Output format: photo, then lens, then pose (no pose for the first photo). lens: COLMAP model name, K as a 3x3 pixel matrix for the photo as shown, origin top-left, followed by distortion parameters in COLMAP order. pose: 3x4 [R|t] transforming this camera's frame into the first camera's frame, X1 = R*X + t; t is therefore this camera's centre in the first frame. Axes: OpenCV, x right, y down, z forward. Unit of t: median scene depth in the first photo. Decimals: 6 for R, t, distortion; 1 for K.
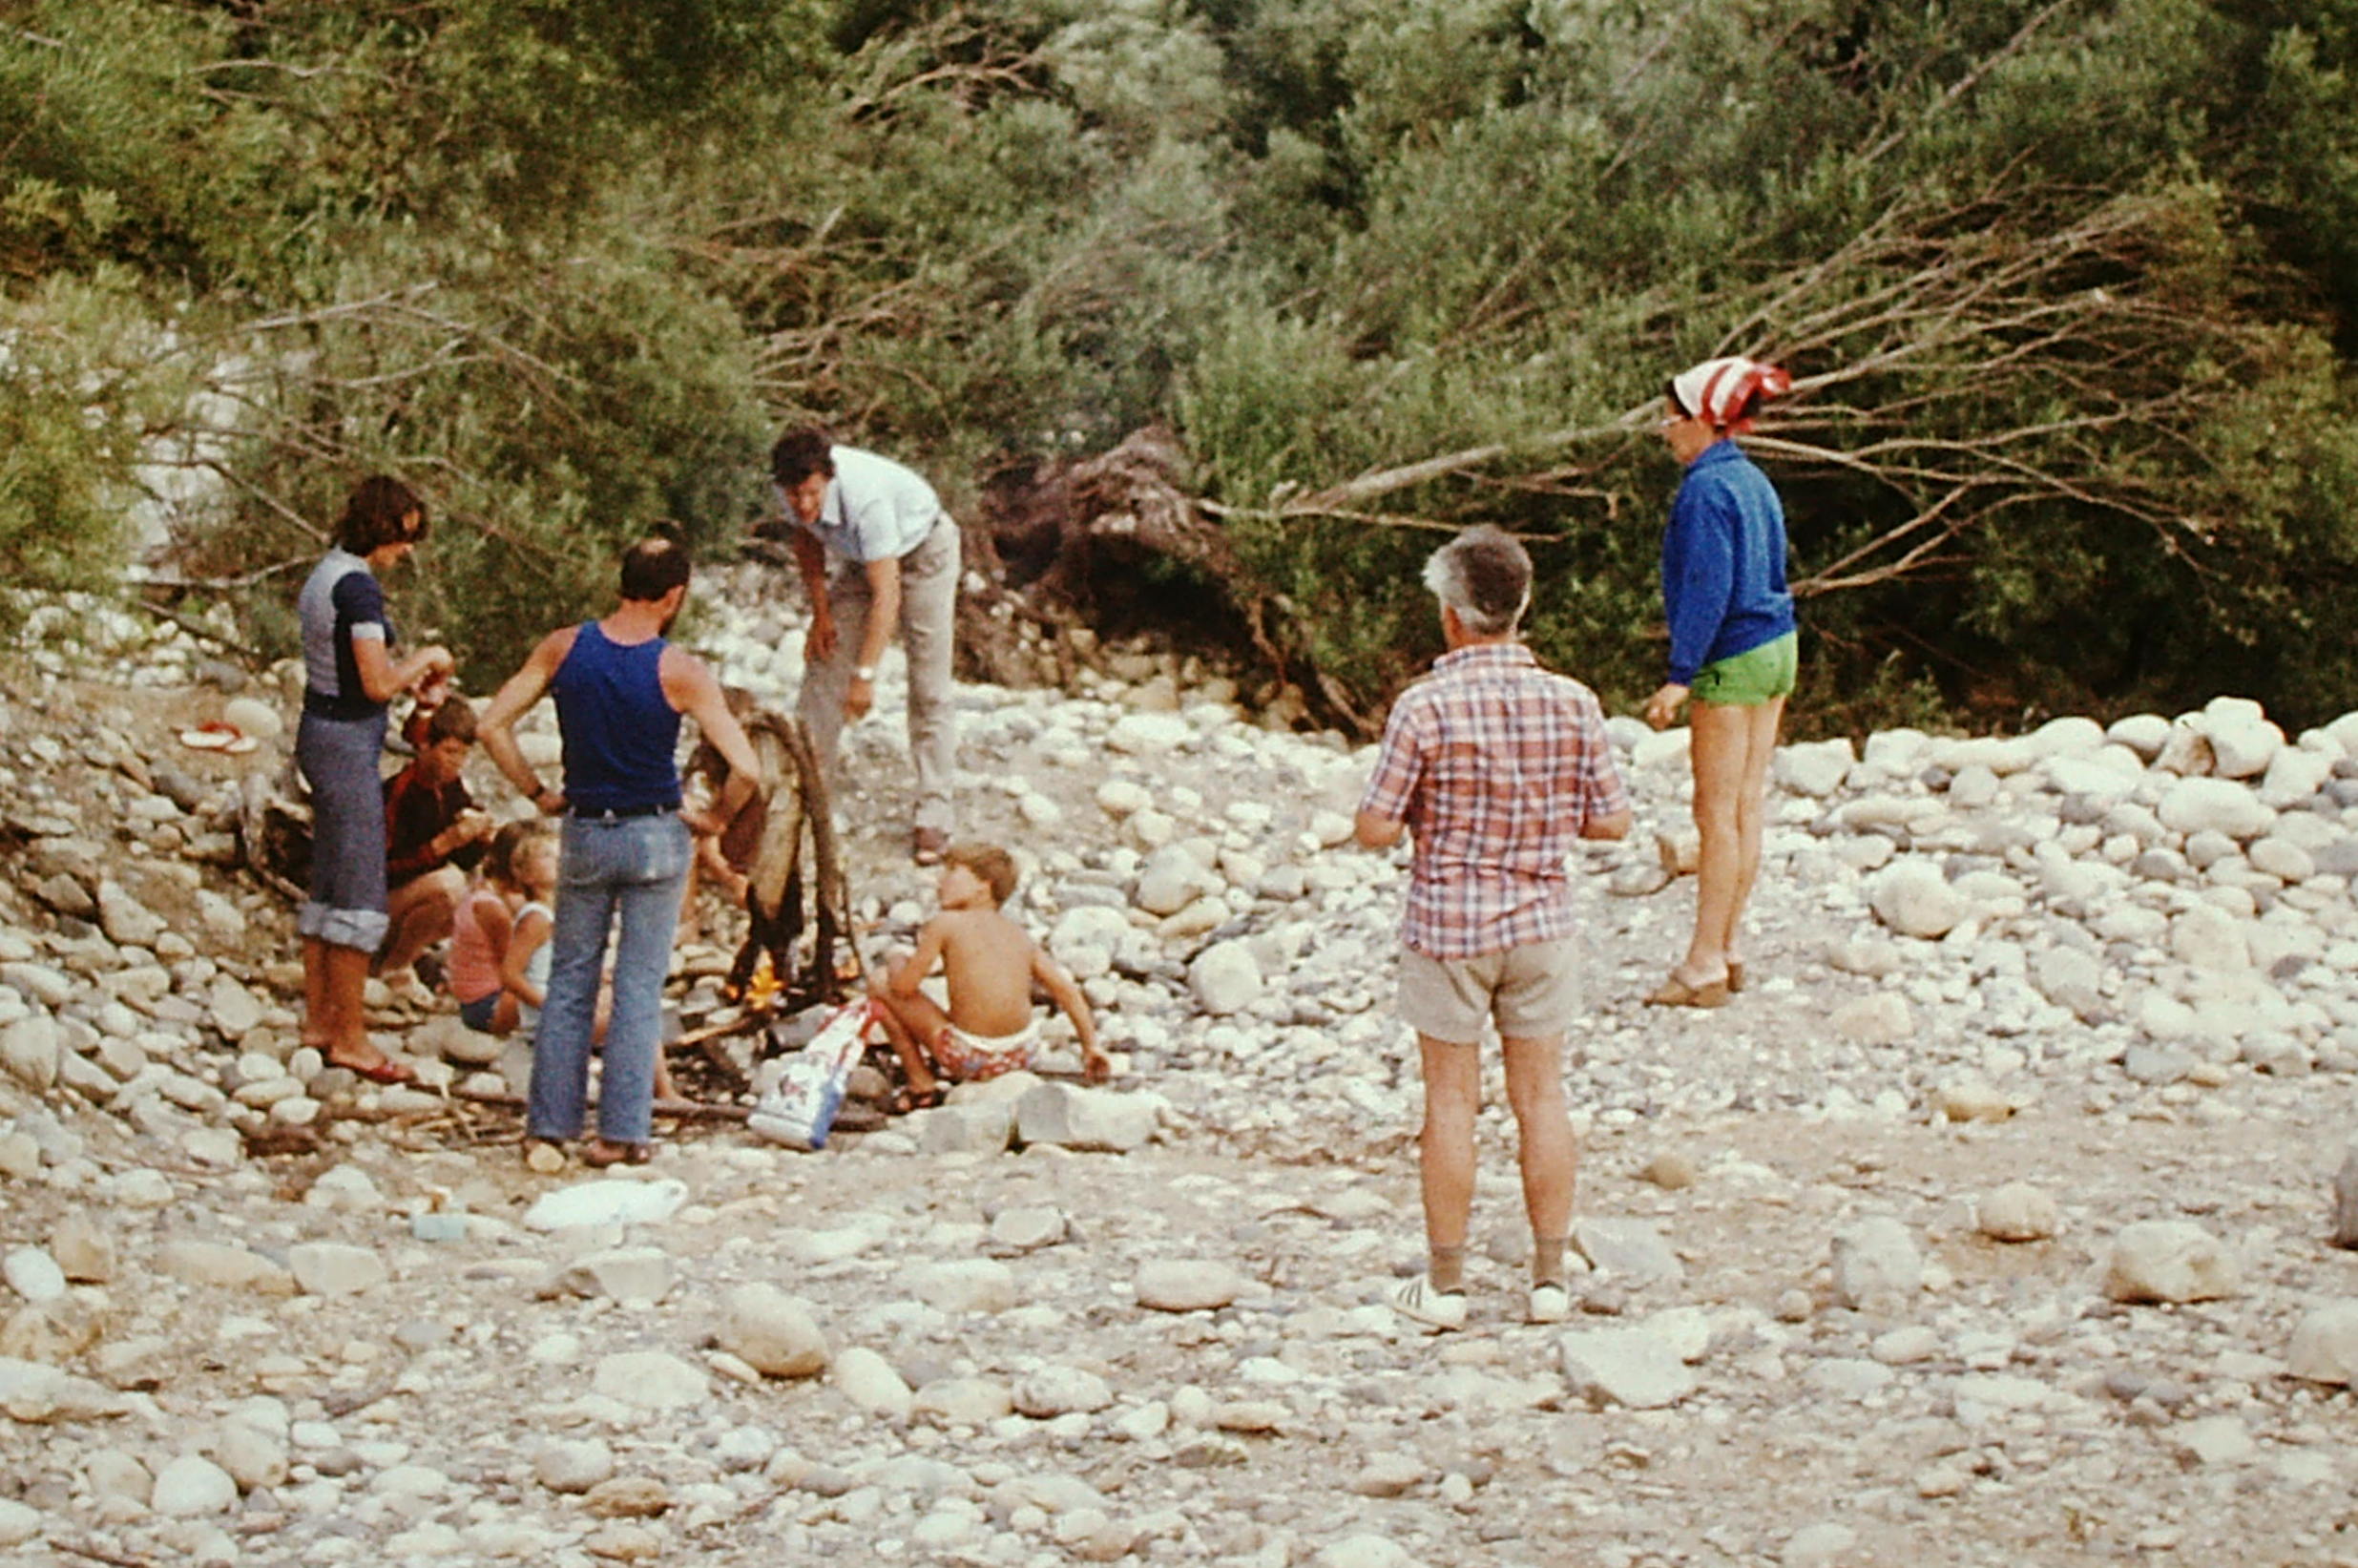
lens RADIAL K [[4912.8, 0, 1178.9], [0, 4912.8, 785.2], [0, 0, 1]] dist [-0.051460, 0.000000]
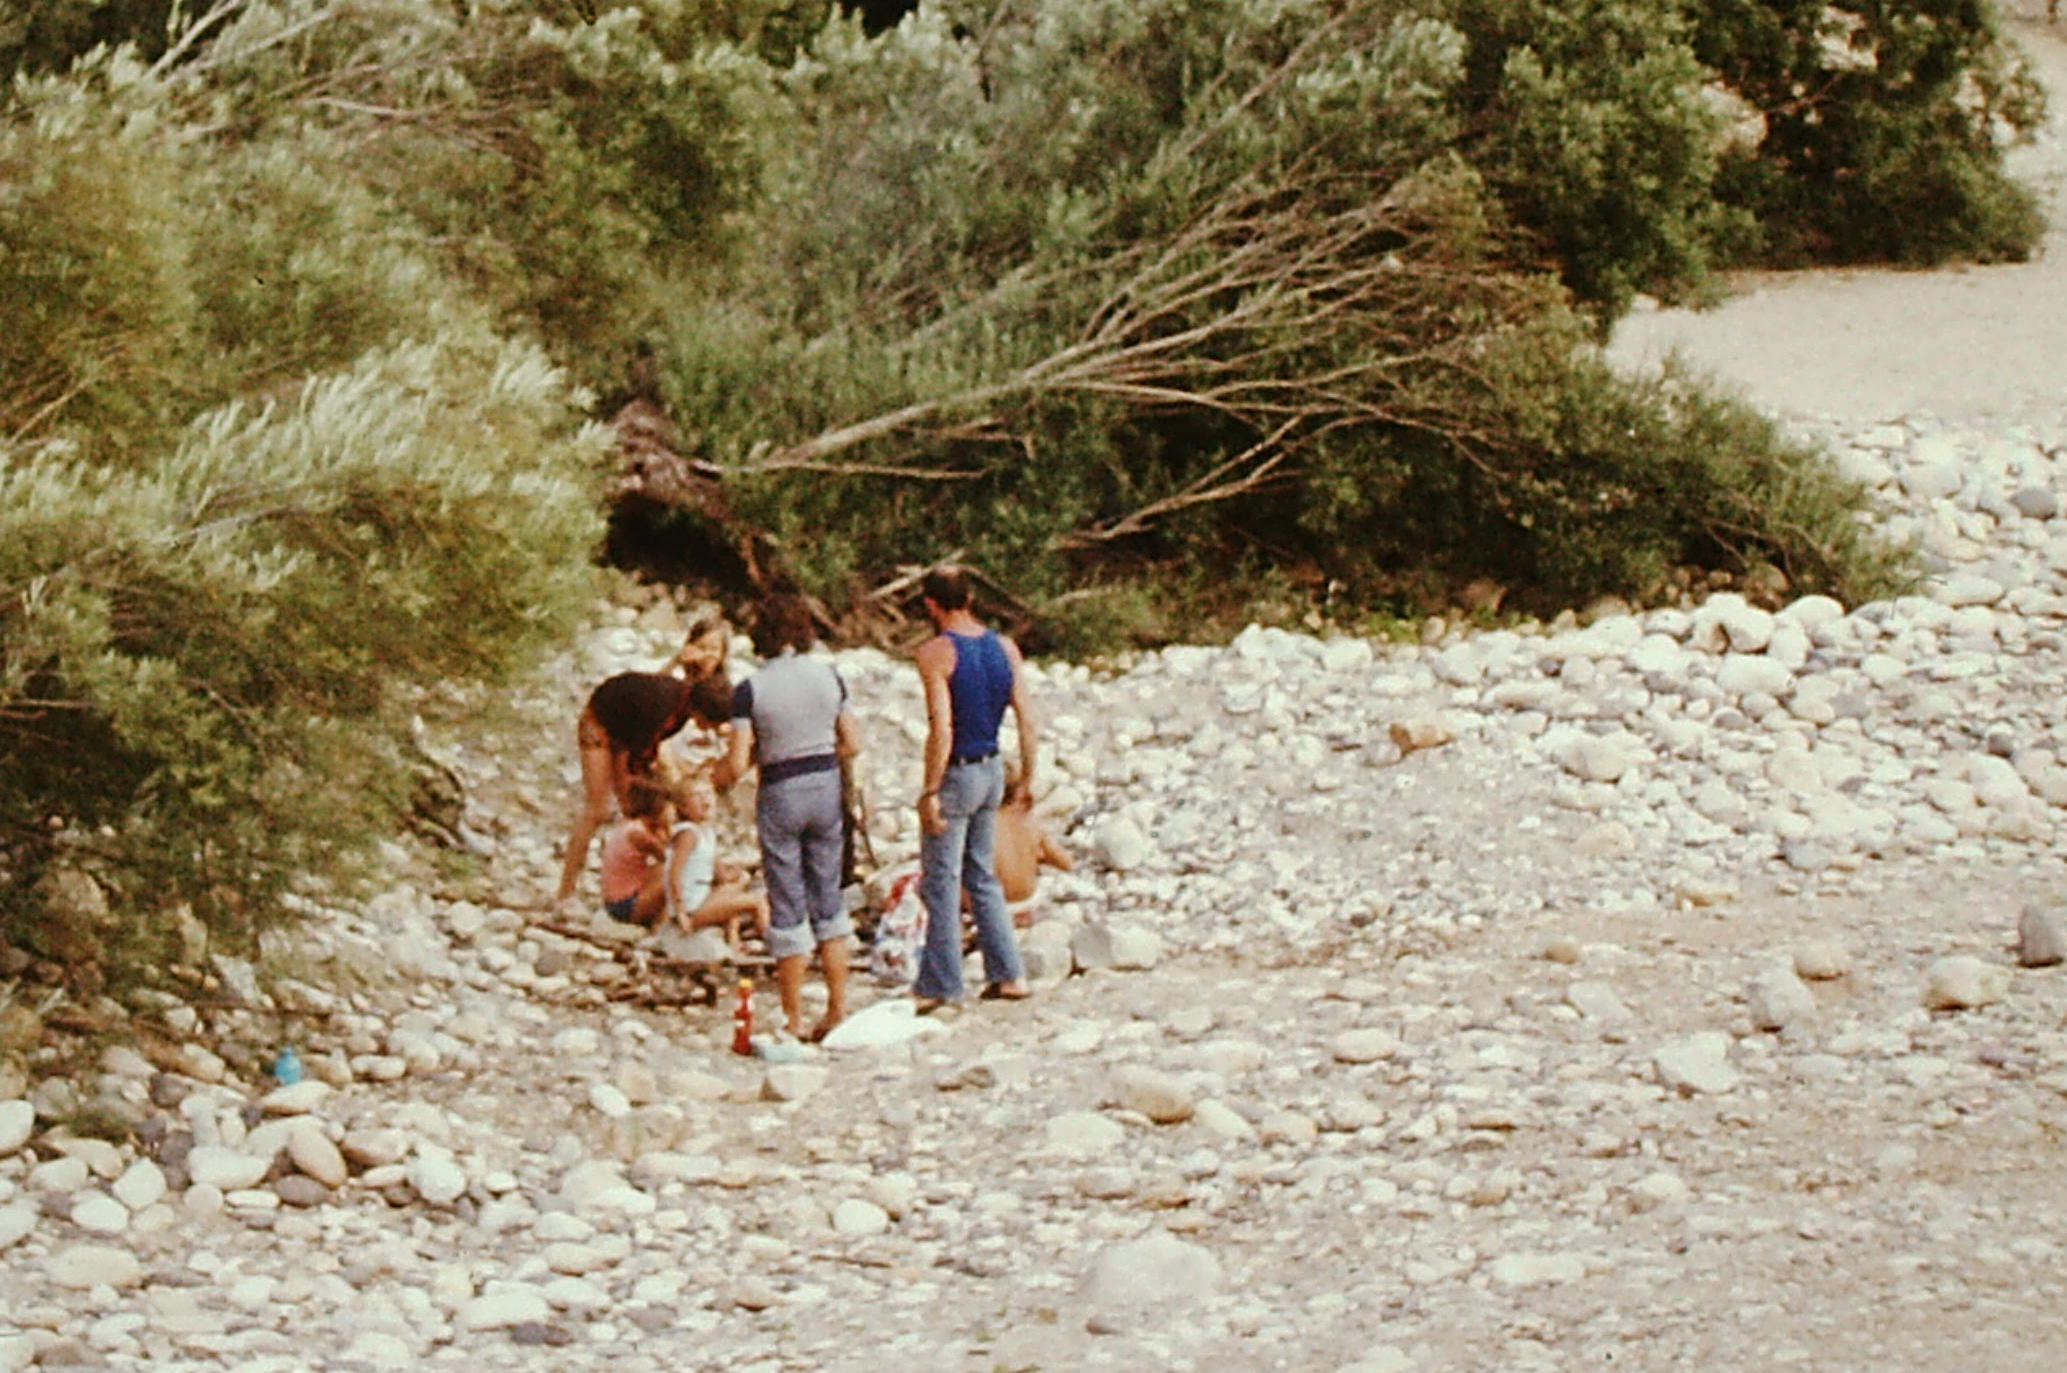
lens RADIAL K [[4306.3, 0, 1033.5], [0, 4306.3, 686.1], [0, 0, 1]] dist [-0.051460, 0.000000]
pose [[0.984963, -0.066103, 0.159622, -0.091110], [0.064659, 0.997806, 0.014230, -0.011079], [-0.160212, -0.003695, 0.987076, -0.095350]]
